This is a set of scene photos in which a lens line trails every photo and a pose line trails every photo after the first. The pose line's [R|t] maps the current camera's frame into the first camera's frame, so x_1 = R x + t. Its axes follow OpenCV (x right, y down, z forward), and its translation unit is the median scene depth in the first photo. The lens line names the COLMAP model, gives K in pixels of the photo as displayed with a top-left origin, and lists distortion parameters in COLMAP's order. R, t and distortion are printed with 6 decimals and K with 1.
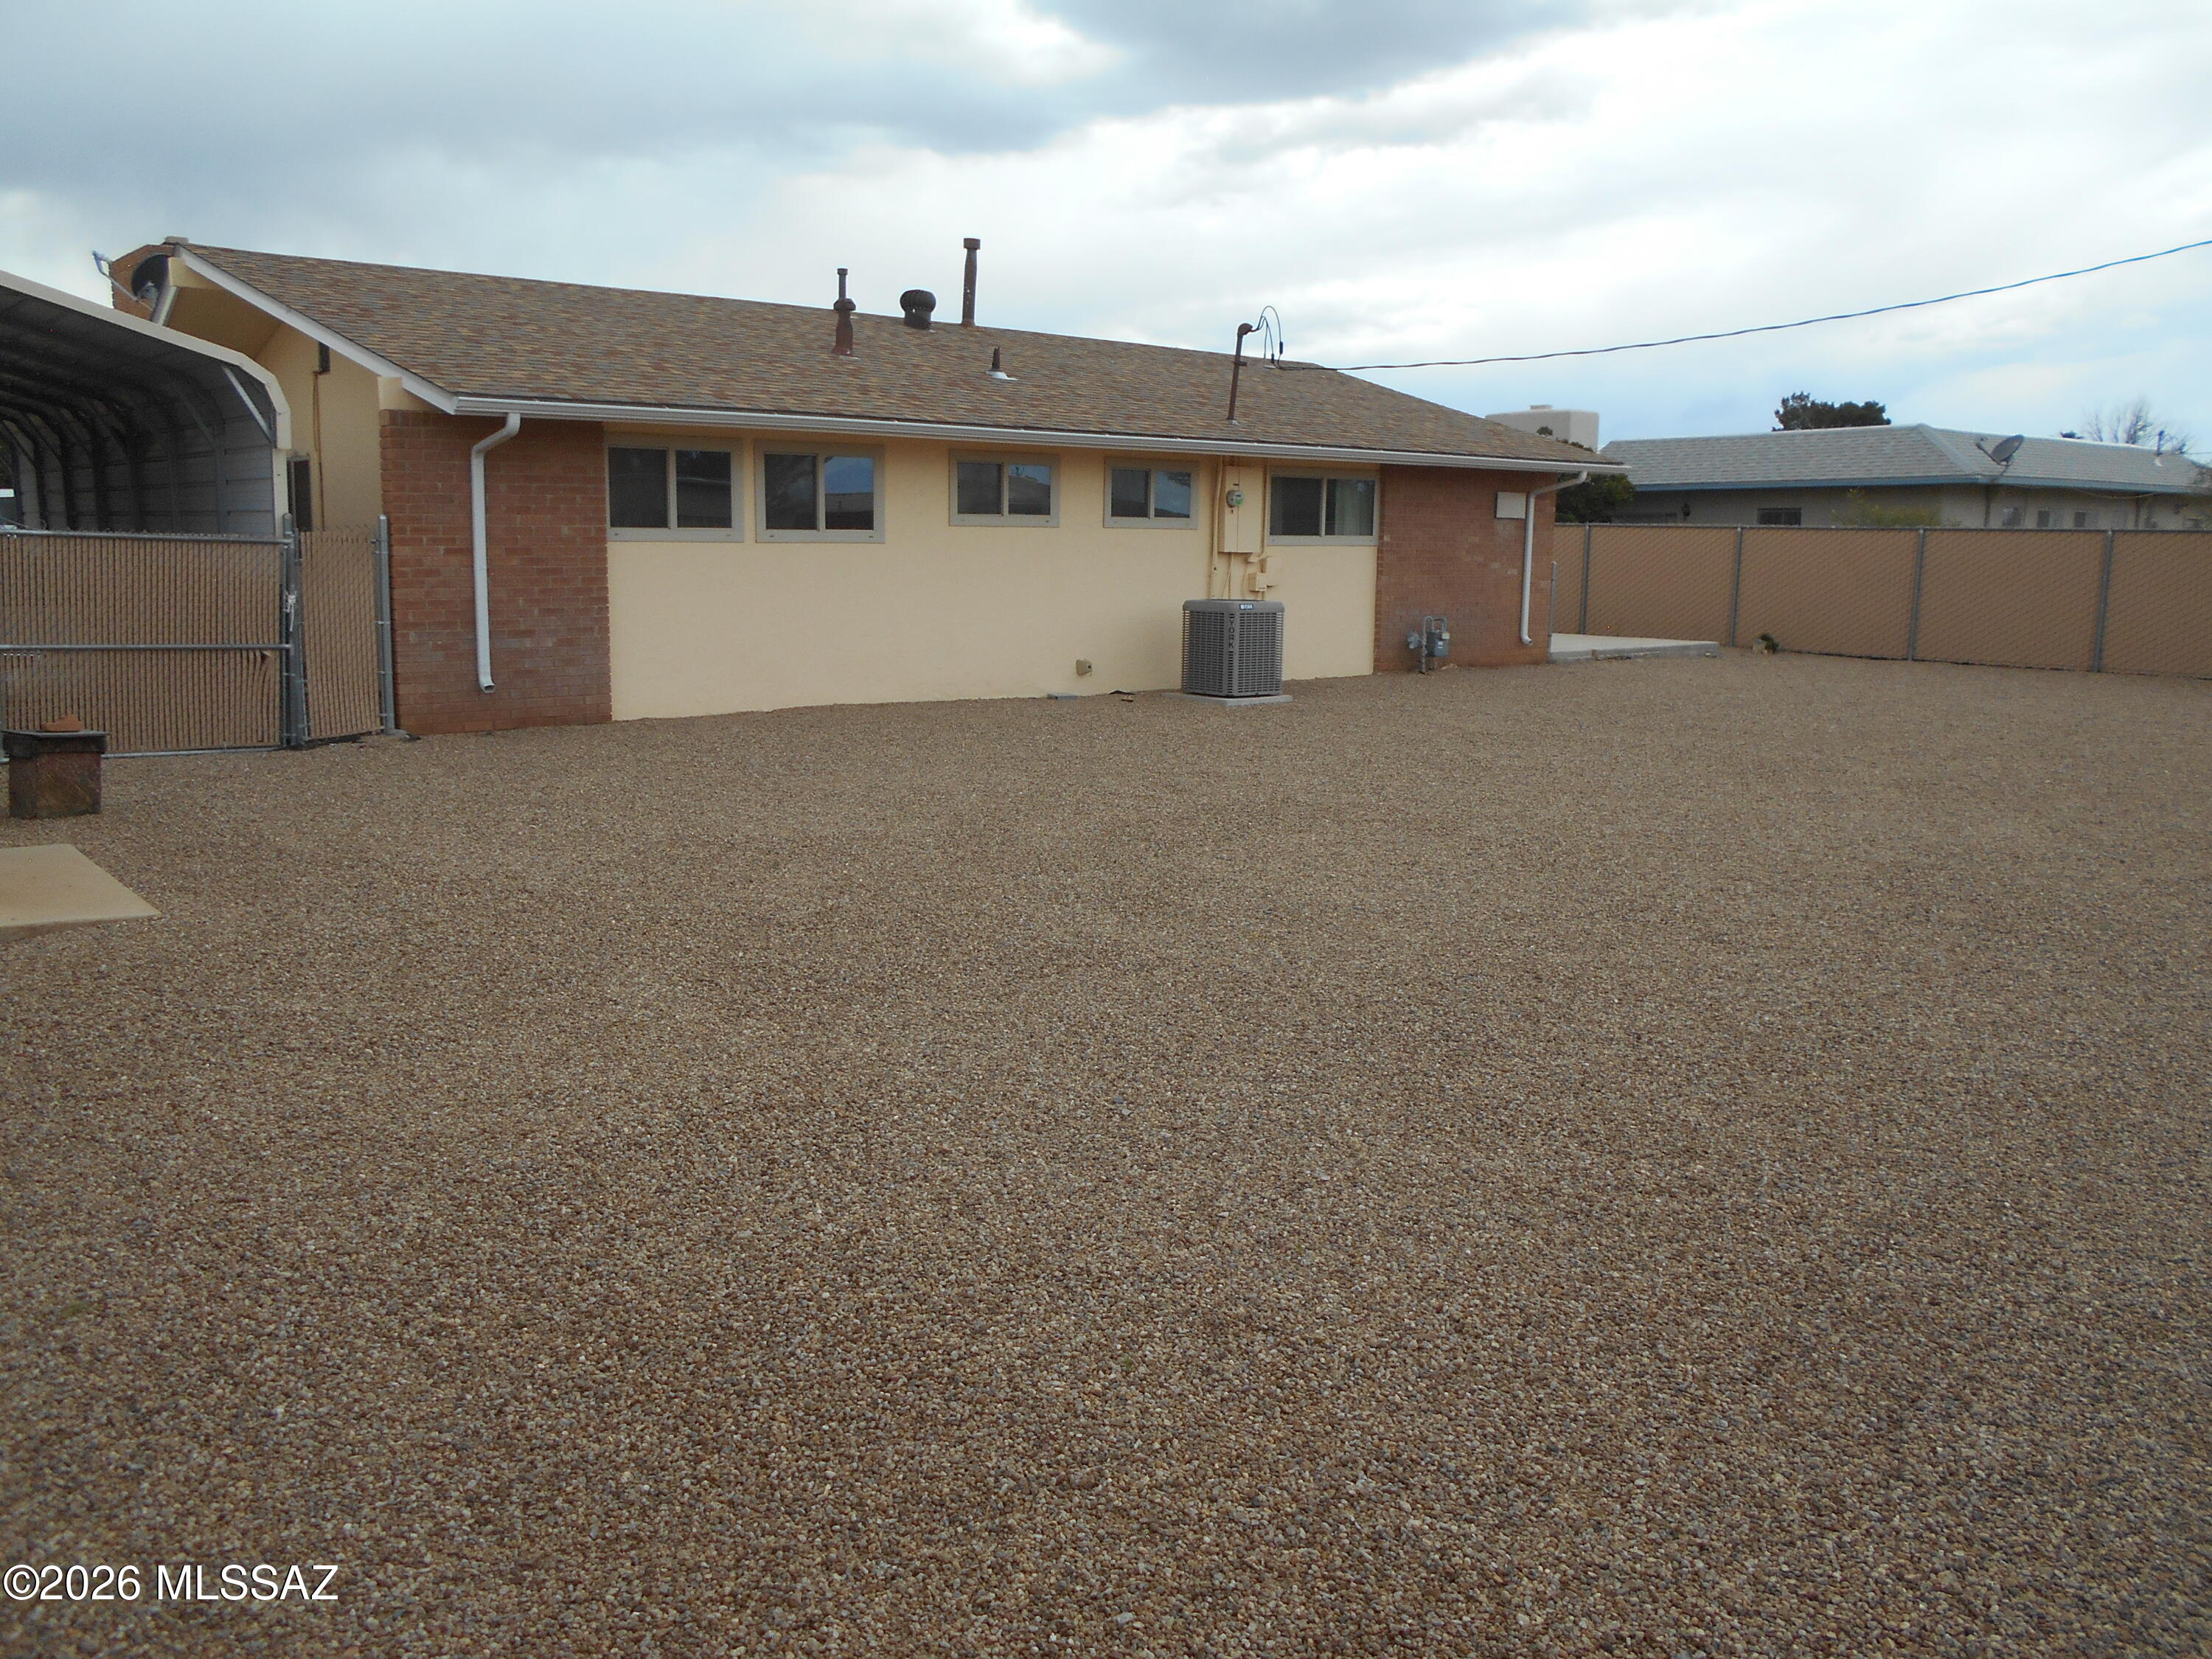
lens RADIAL K [[1697.3, 0, 1095.4], [0, 1697.3, 866.9], [0, 0, 1]] dist [-0.063077, 0.062623]
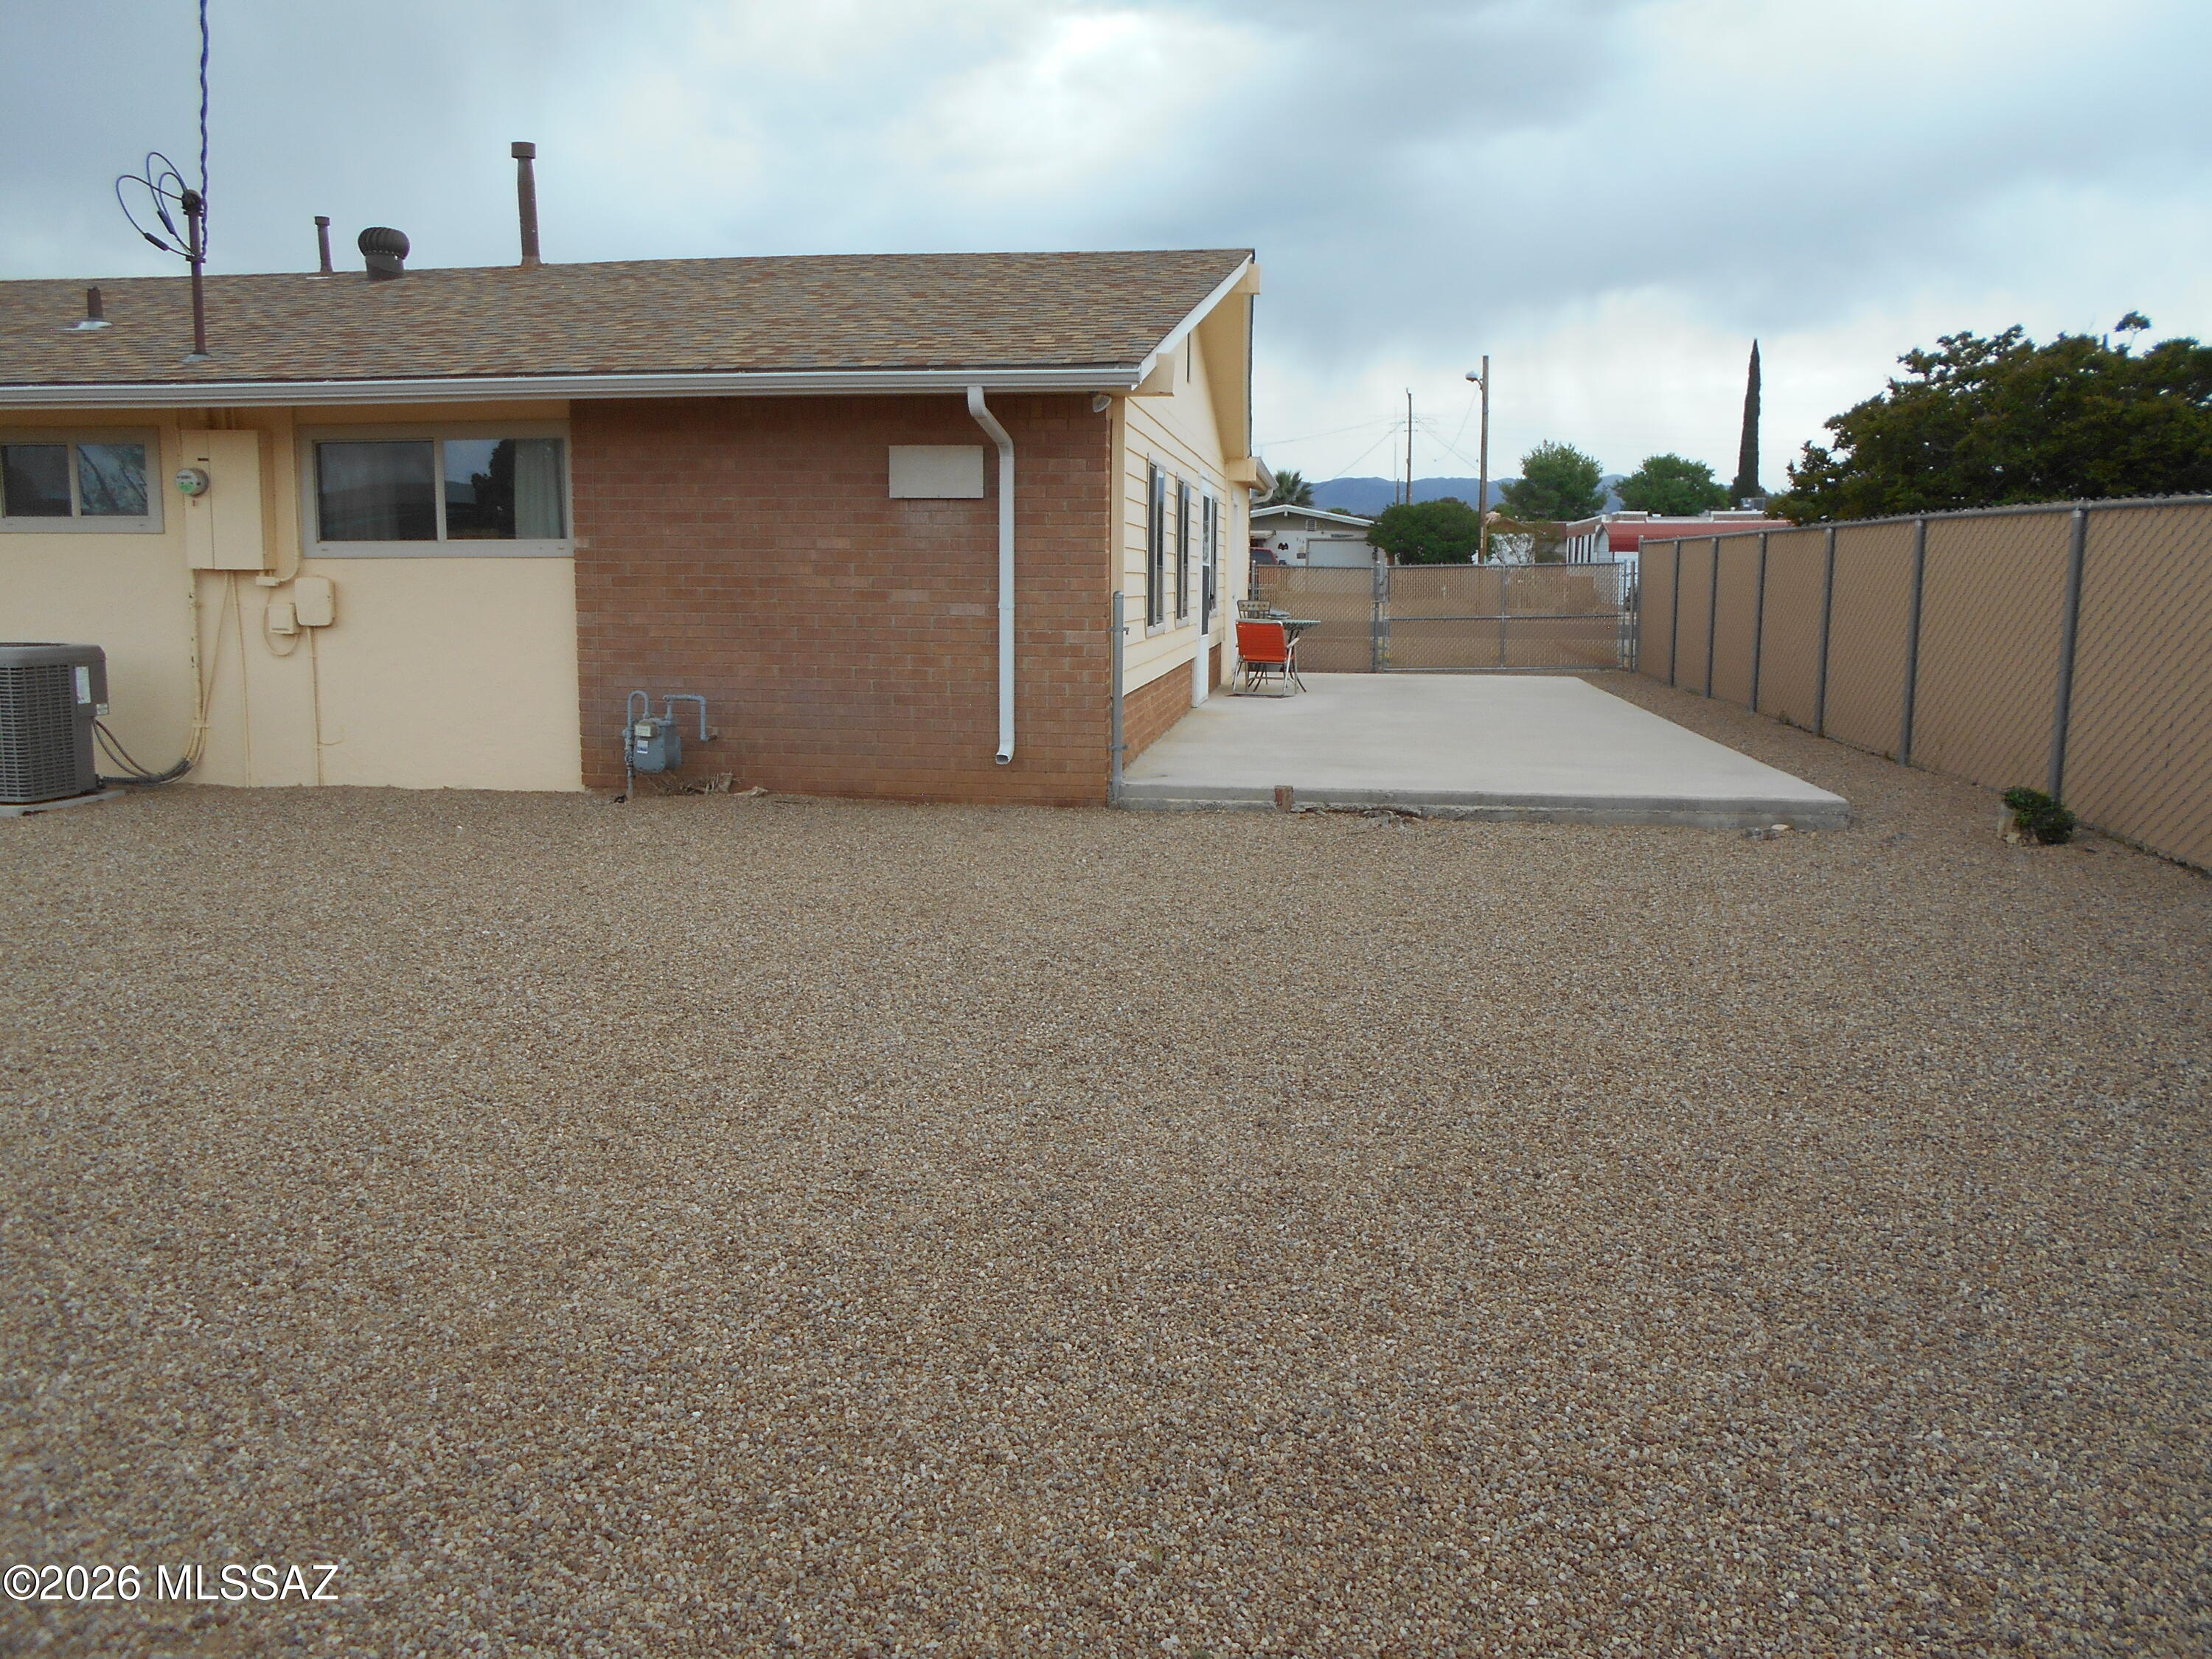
lens RADIAL K [[1697.3, 0, 1095.4], [0, 1697.3, 866.9], [0, 0, 1]] dist [-0.063077, 0.062623]
pose [[0.683694, 0.108403, -0.721673, 0.664364], [-0.145414, 0.989312, 0.010844, -0.120579], [0.715135, 0.097527, 0.692149, 0.745773]]
